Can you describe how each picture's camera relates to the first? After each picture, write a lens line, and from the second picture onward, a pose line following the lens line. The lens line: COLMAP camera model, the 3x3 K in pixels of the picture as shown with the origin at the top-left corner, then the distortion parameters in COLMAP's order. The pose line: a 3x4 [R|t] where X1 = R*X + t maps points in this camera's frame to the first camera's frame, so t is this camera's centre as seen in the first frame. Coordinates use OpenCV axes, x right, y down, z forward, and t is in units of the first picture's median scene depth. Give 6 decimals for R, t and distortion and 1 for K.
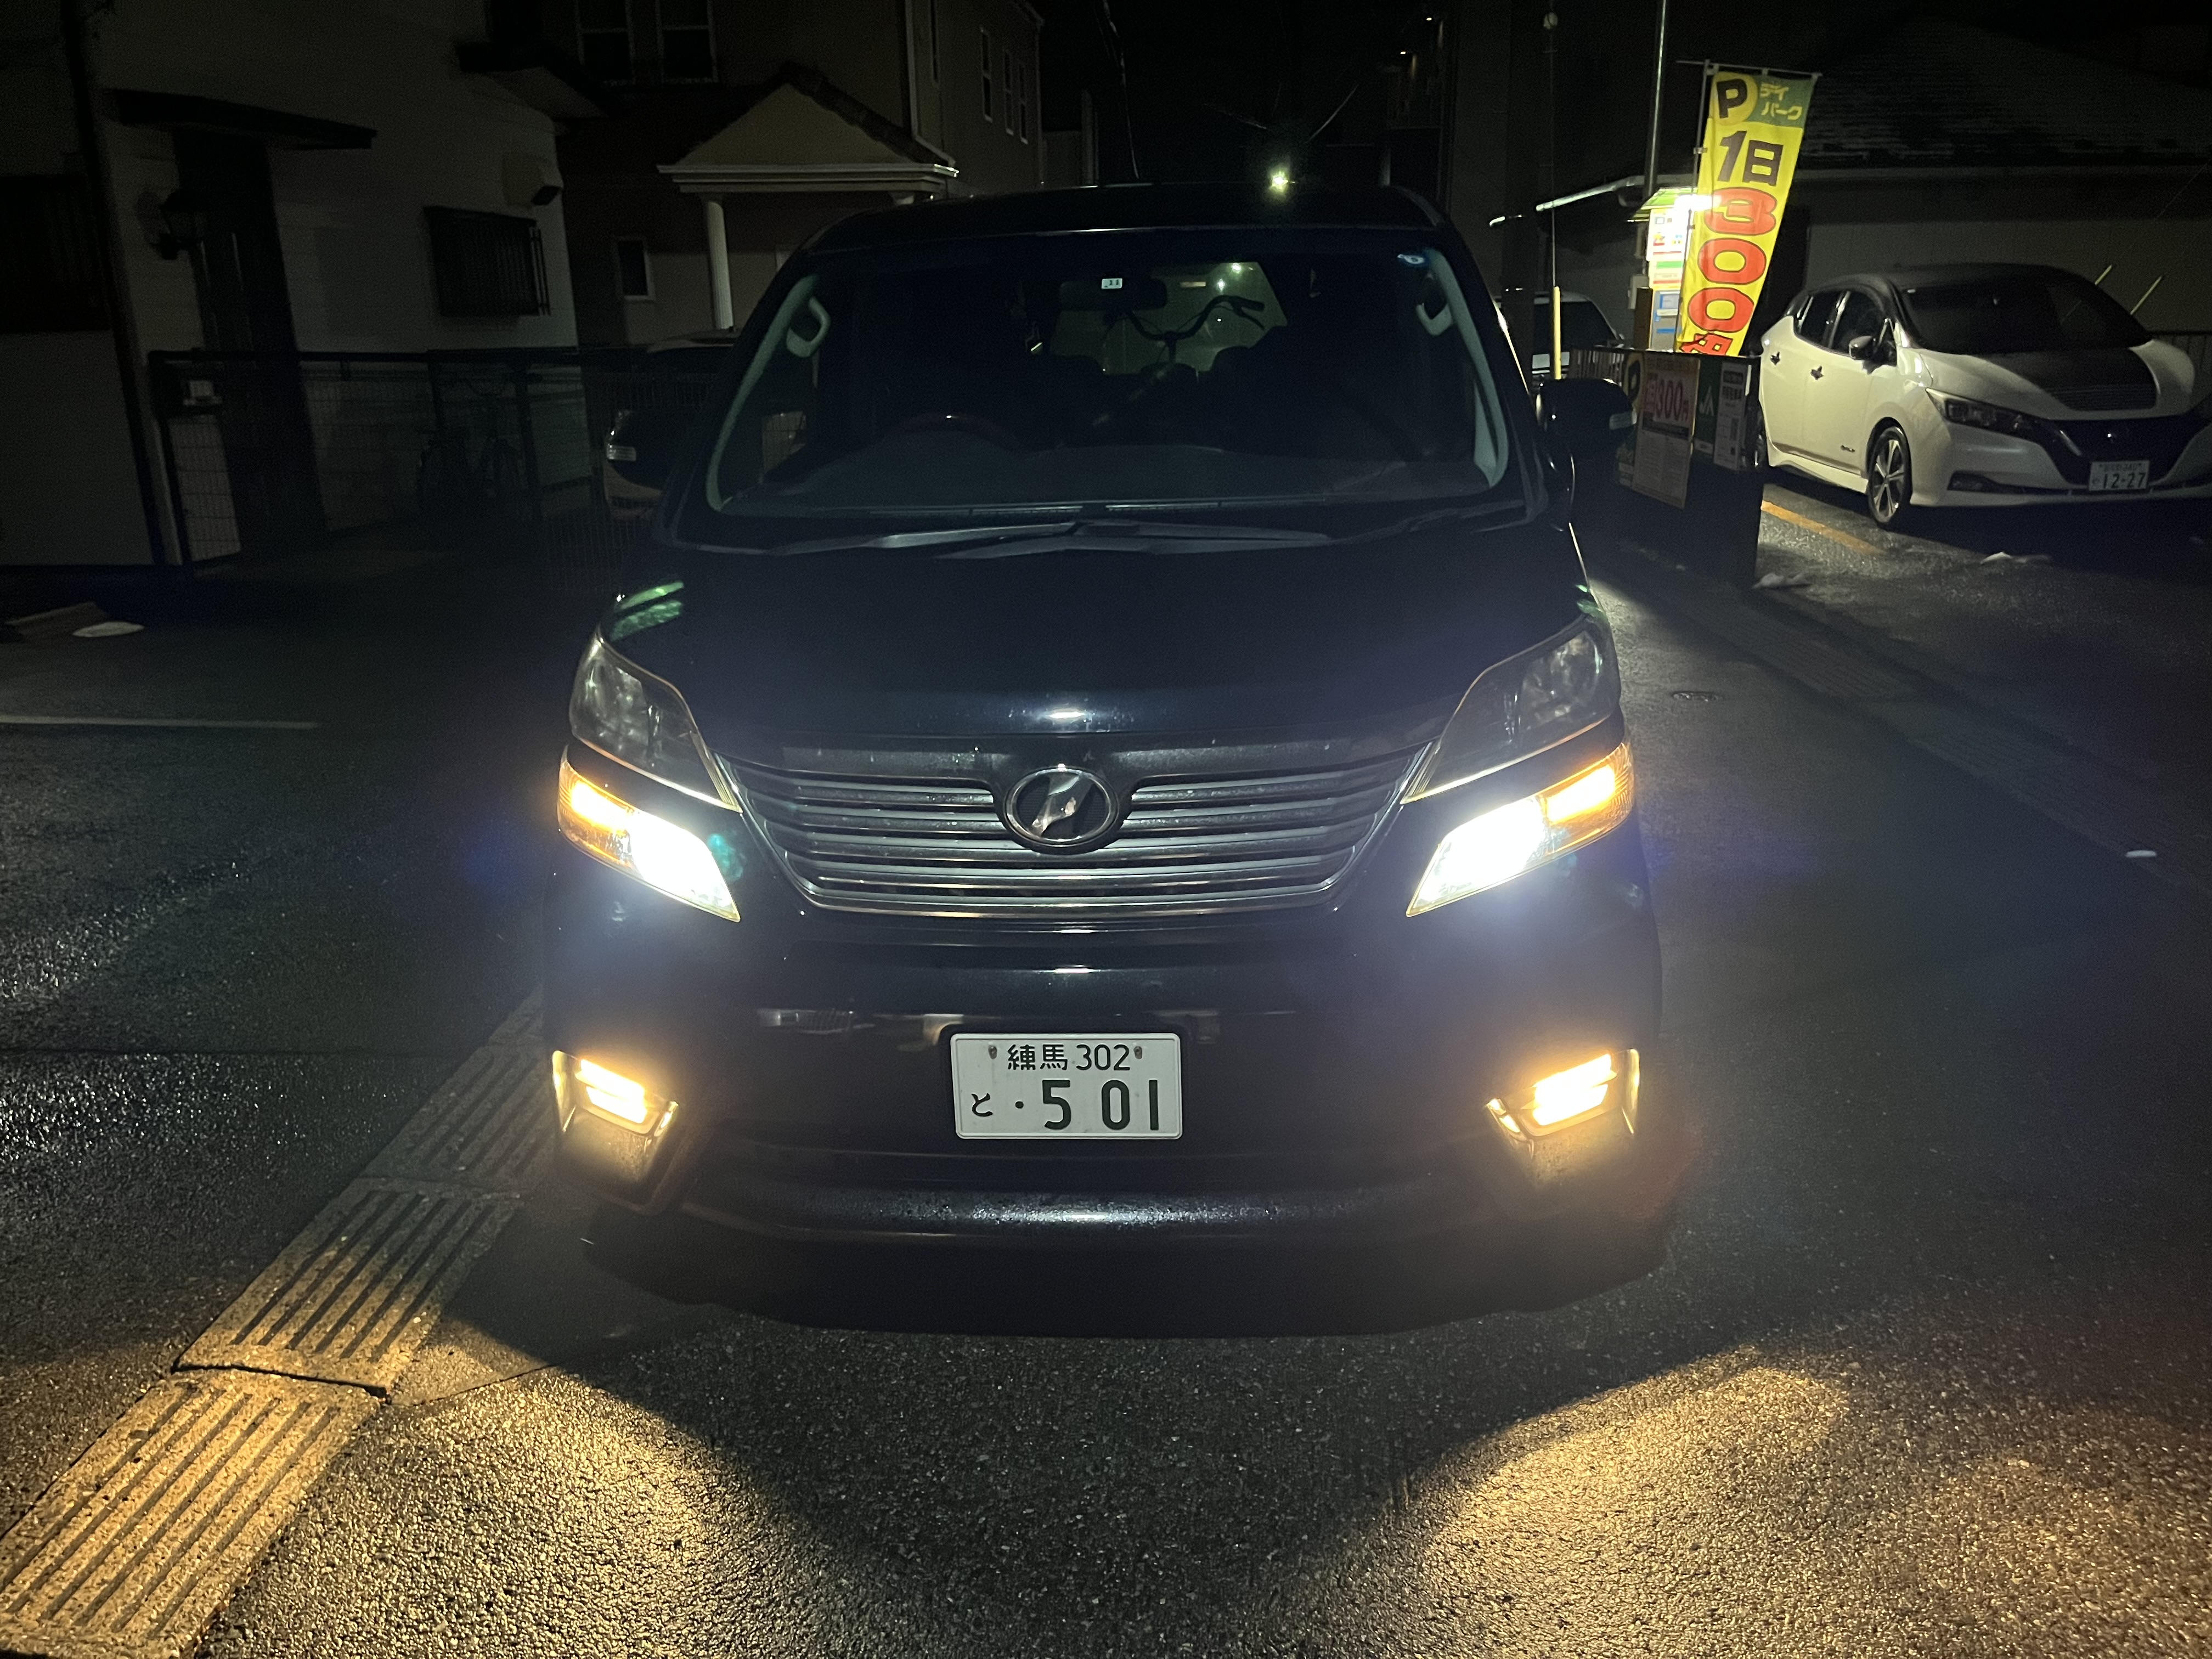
lens RADIAL K [[1738.3, 0, 1162.6], [0, 1738.3, 835.9], [0, 0, 1]] dist [0.048434, -0.007673]
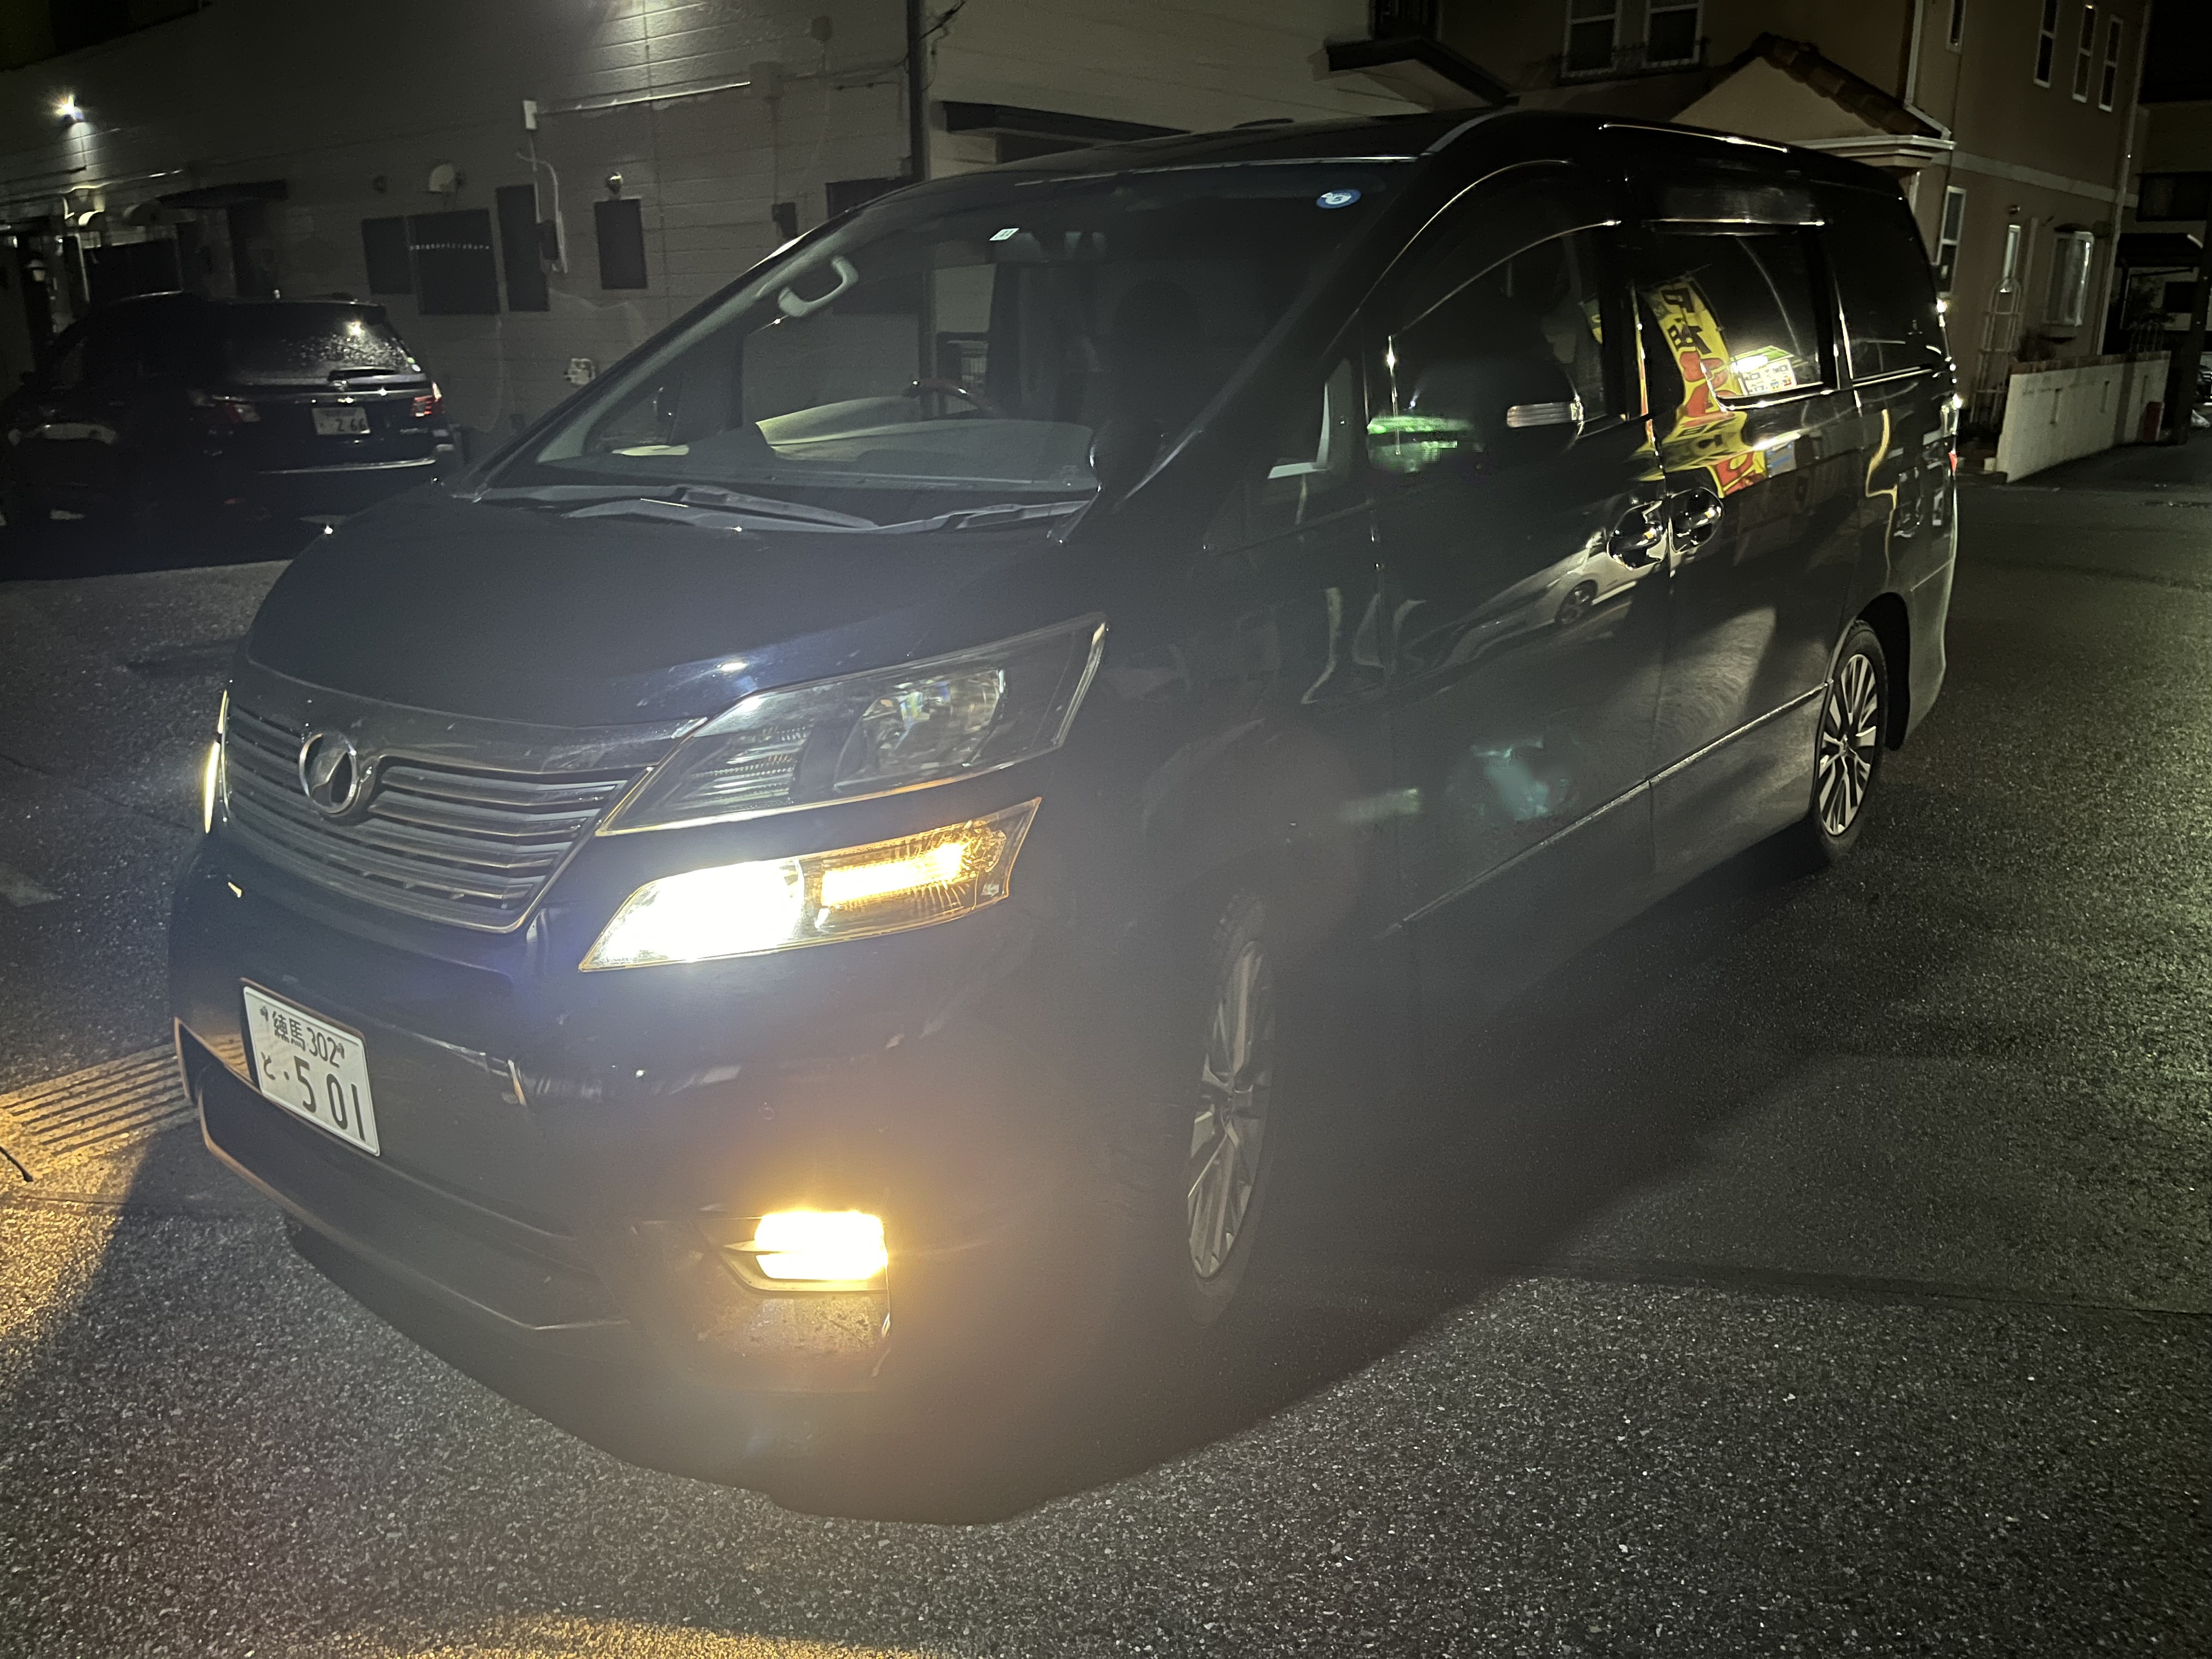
lens RADIAL K [[1760.9, 0, 1106.0], [0, 1760.9, 829.5], [0, 0, 1]] dist [0.050500, -0.105511]
pose [[0.803263, 0.173578, -0.569771, 0.236722], [-0.176287, 0.983020, 0.050943, -0.031269], [0.568939, 0.059523, 0.820223, 0.132015]]
